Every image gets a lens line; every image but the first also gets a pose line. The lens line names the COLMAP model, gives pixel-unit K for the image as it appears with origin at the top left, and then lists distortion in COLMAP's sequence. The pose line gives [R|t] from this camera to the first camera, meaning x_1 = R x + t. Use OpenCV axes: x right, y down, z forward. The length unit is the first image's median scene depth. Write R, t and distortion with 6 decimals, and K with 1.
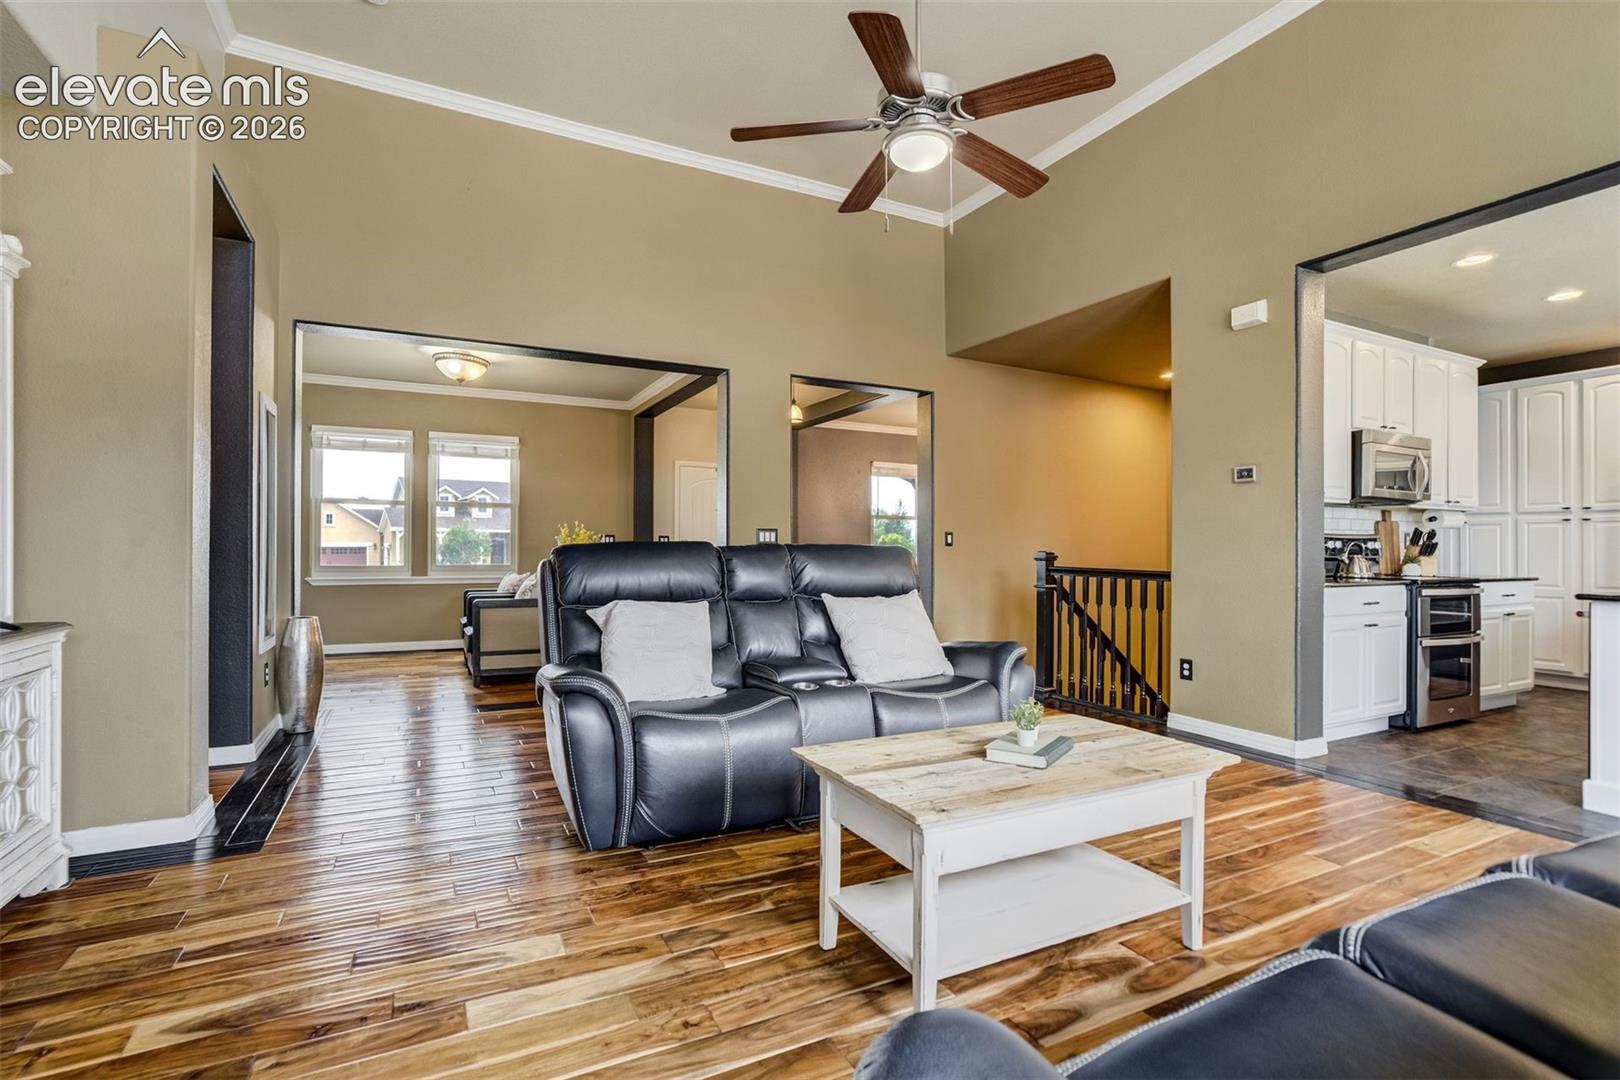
lens RADIAL K [[768.6, 0, 808.0], [0, 768.6, 538.3], [0, 0, 1]] dist [-0.008345, 0.004116]
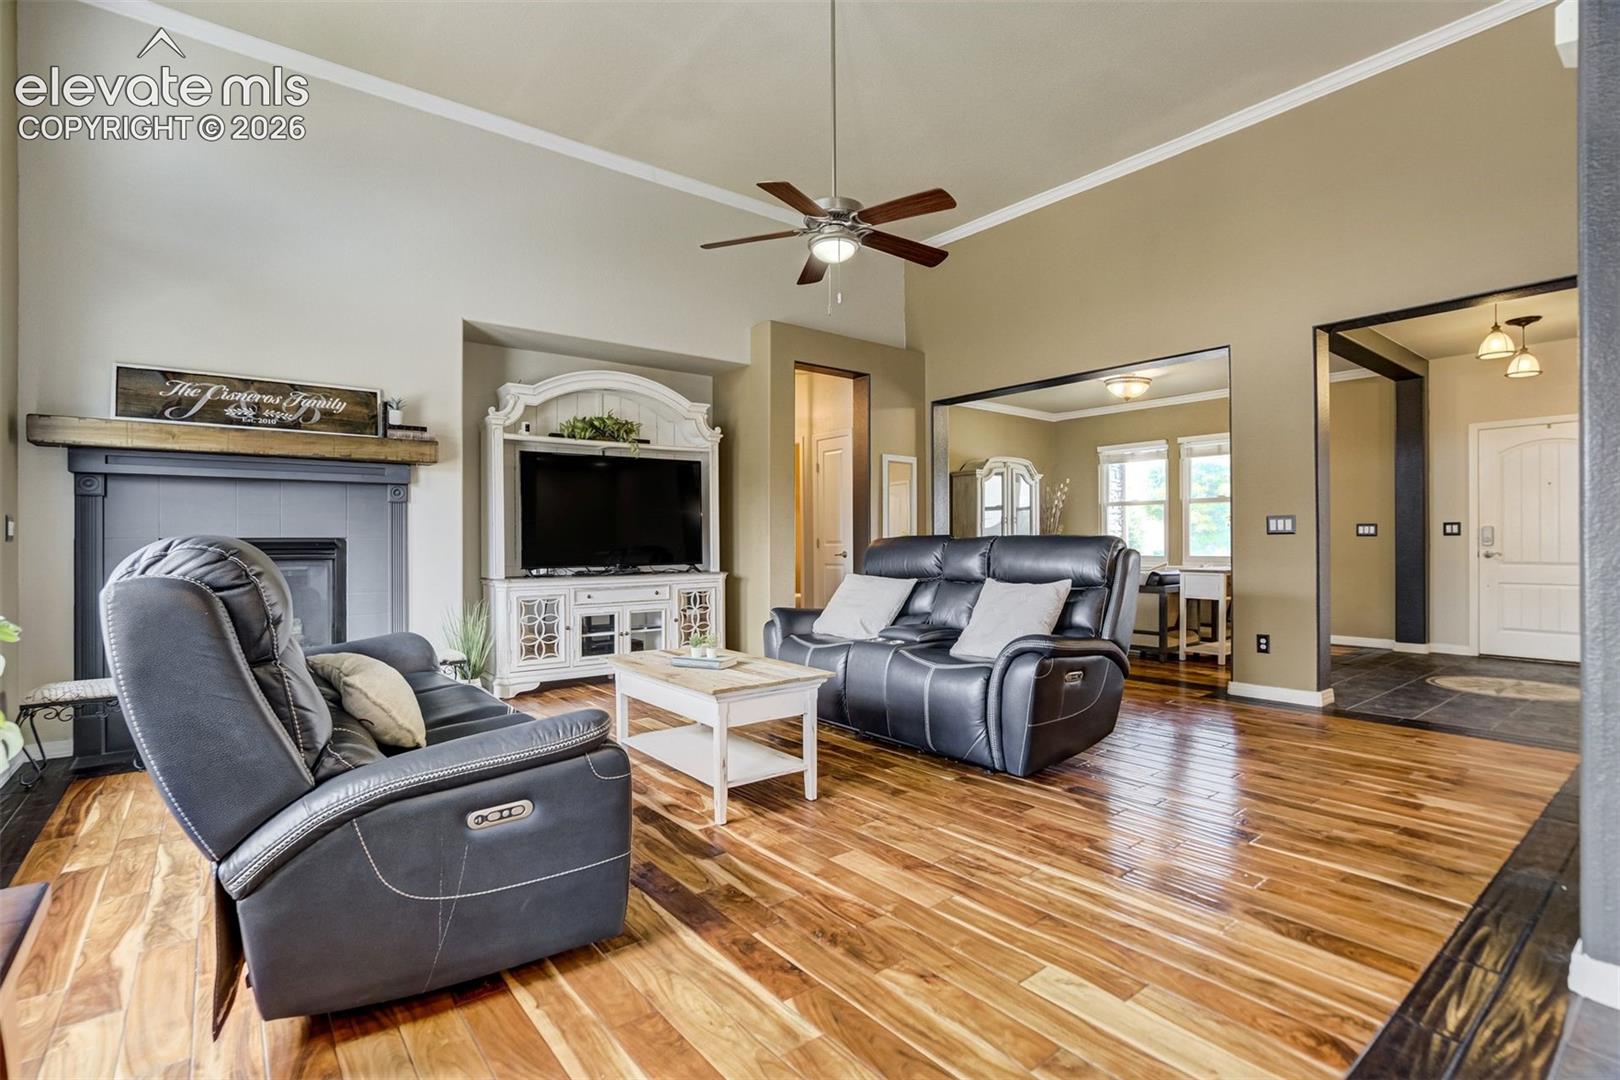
lens RADIAL K [[768.6, 0, 804.1], [0, 768.6, 525.7], [0, 0, 1]] dist [-0.008345, 0.004116]
pose [[0.180683, -0.026238, -0.983191, 0.611814], [0.012059, 0.999628, -0.024460, 0.012909], [0.983467, -0.007437, 0.180932, 0.291112]]
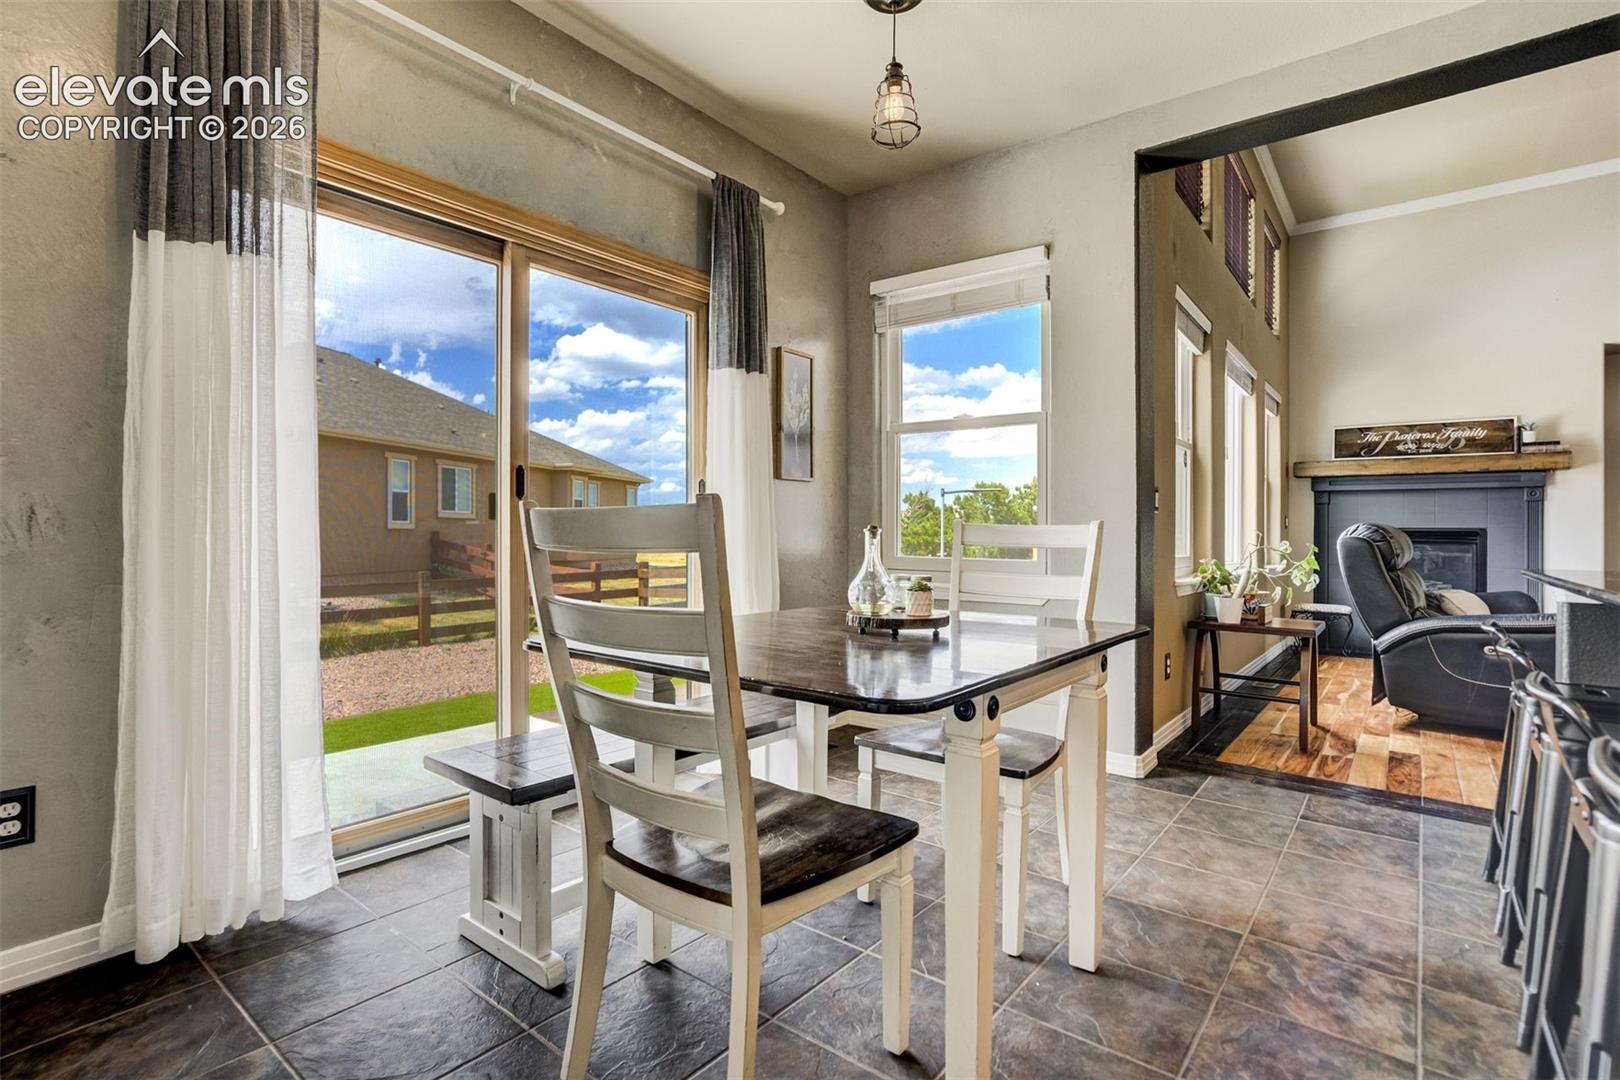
lens RADIAL K [[768.6, 0, 796.2], [0, 768.6, 529.4], [0, 0, 1]] dist [-0.008345, 0.004116]
pose [[-0.914535, -0.021782, -0.403919, 1.043456], [-0.019508, 0.999762, -0.009746, 0.030353], [0.404036, -0.001033, -0.914743, 0.543904]]
